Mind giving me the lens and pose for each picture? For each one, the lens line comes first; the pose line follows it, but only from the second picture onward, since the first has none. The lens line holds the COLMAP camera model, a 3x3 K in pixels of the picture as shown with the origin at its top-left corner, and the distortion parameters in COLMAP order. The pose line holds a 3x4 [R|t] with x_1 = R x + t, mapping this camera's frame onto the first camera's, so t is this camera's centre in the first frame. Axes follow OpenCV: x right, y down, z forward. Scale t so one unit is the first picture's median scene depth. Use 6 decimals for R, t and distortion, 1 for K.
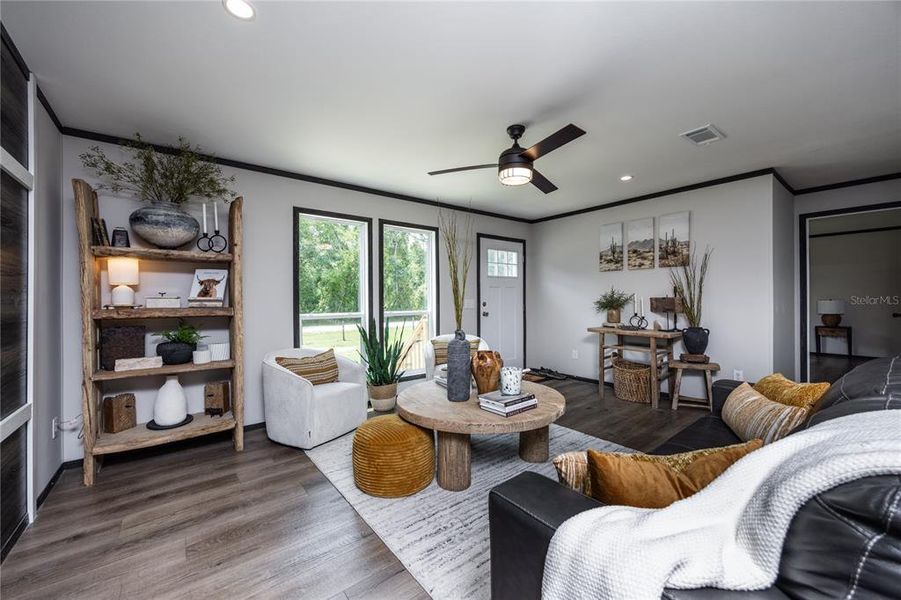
lens RADIAL K [[349.5, 0, 453.5], [0, 349.5, 297.0], [0, 0, 1]] dist [-0.000689, -0.000049]
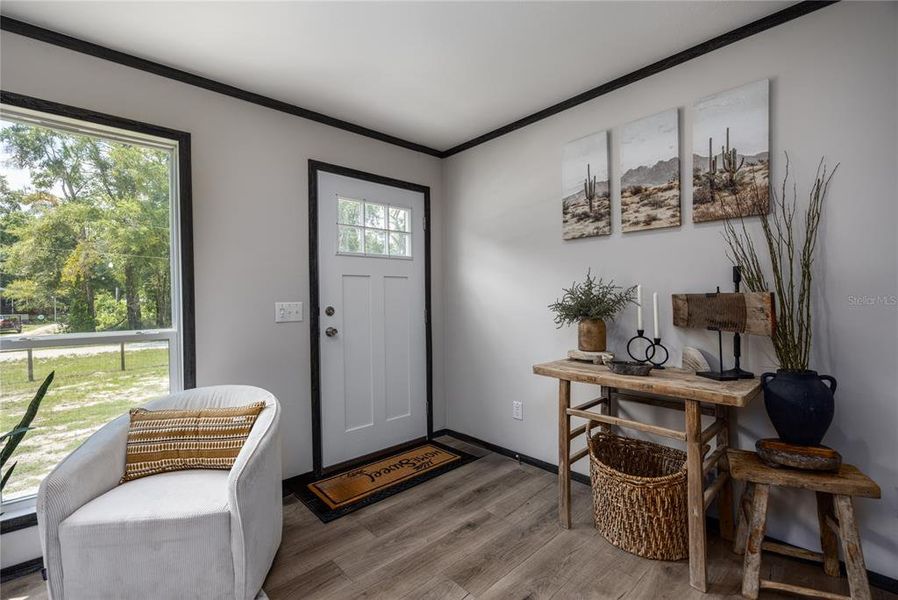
lens RADIAL K [[392.6, 0, 449.0], [0, 392.6, 300.0], [0, 0, 1]] dist [-0.013249, -0.000108]
pose [[0.996917, -0.010974, 0.077696, 0.244777], [0.010255, 0.999901, 0.009648, 0.001428], [-0.077794, -0.008822, 0.996930, 0.529759]]
